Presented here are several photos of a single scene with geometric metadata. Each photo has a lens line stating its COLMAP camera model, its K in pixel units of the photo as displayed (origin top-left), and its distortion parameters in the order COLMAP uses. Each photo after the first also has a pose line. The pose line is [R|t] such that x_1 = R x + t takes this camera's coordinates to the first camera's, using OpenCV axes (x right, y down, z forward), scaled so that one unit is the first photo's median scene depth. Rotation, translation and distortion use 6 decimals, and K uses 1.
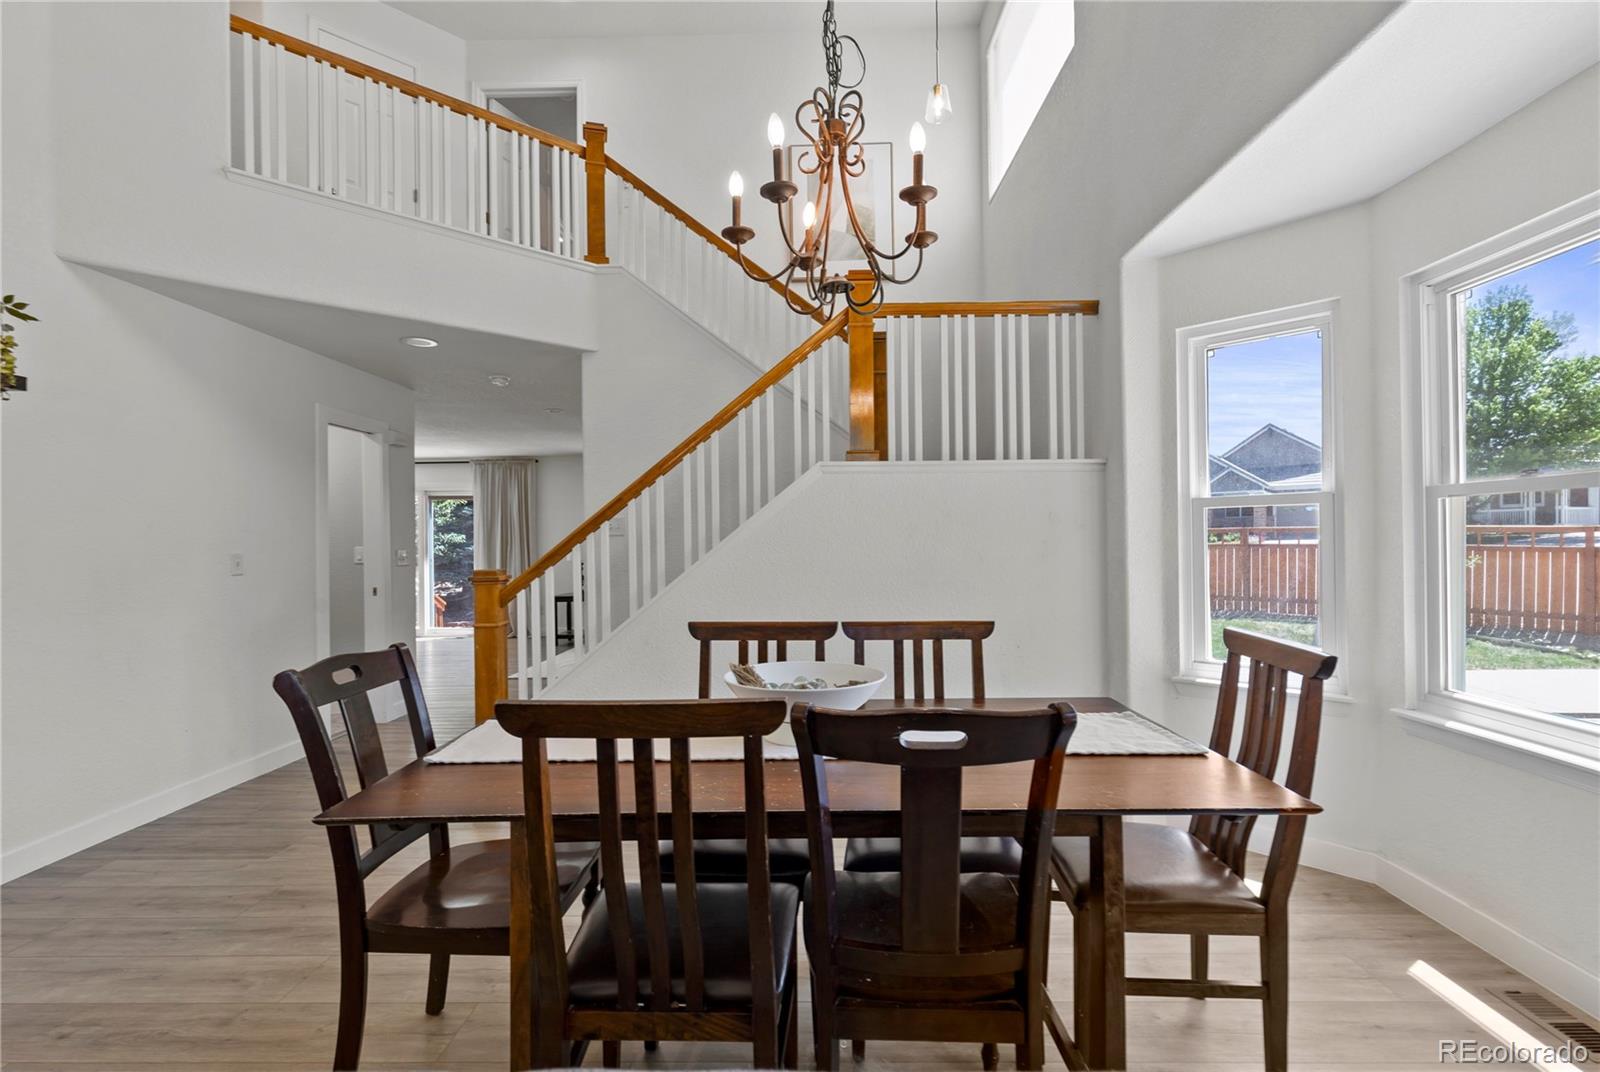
lens RADIAL K [[738.7, 0, 800.0], [0, 738.7, 536.0], [0, 0, 1]] dist [-0.001054, -0.000045]
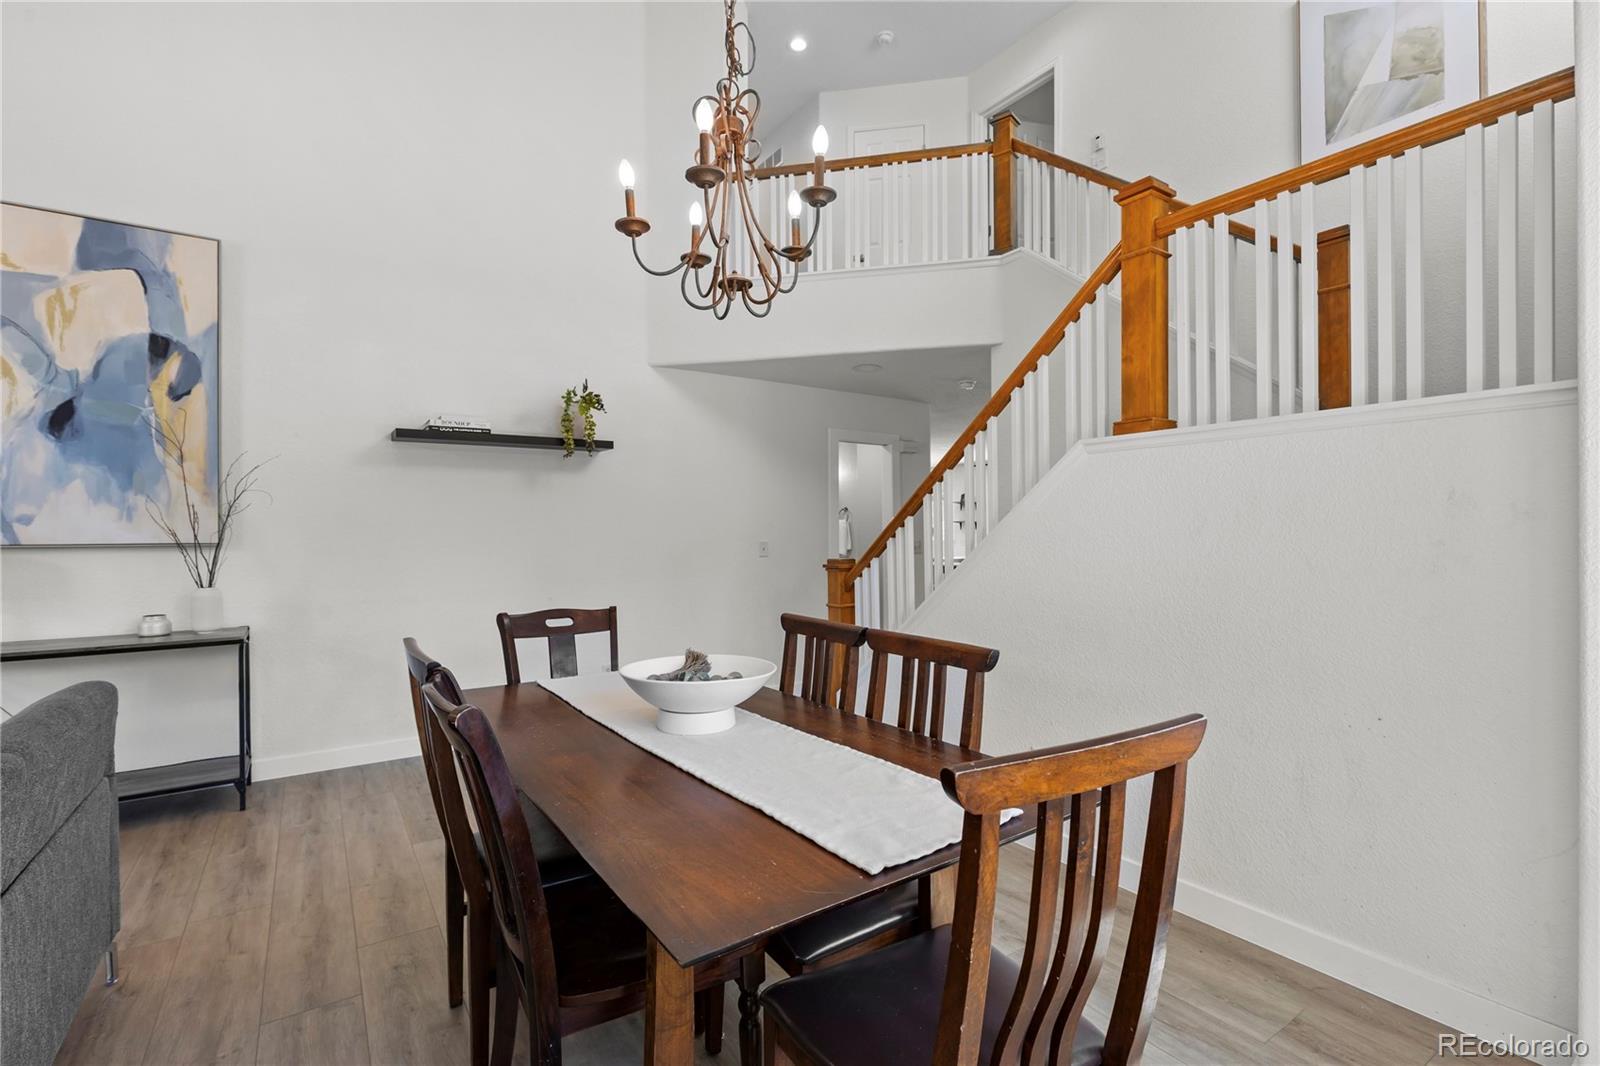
lens RADIAL K [[724.6, 0, 800.0], [0, 724.6, 533.0], [0, 0, 1]] dist [0.001737, 0.000277]
pose [[0.585905, 0.005418, -0.810362, 0.487952], [0.004265, 0.999943, 0.009770, -0.006805], [0.810369, -0.009181, 0.585848, 0.278487]]
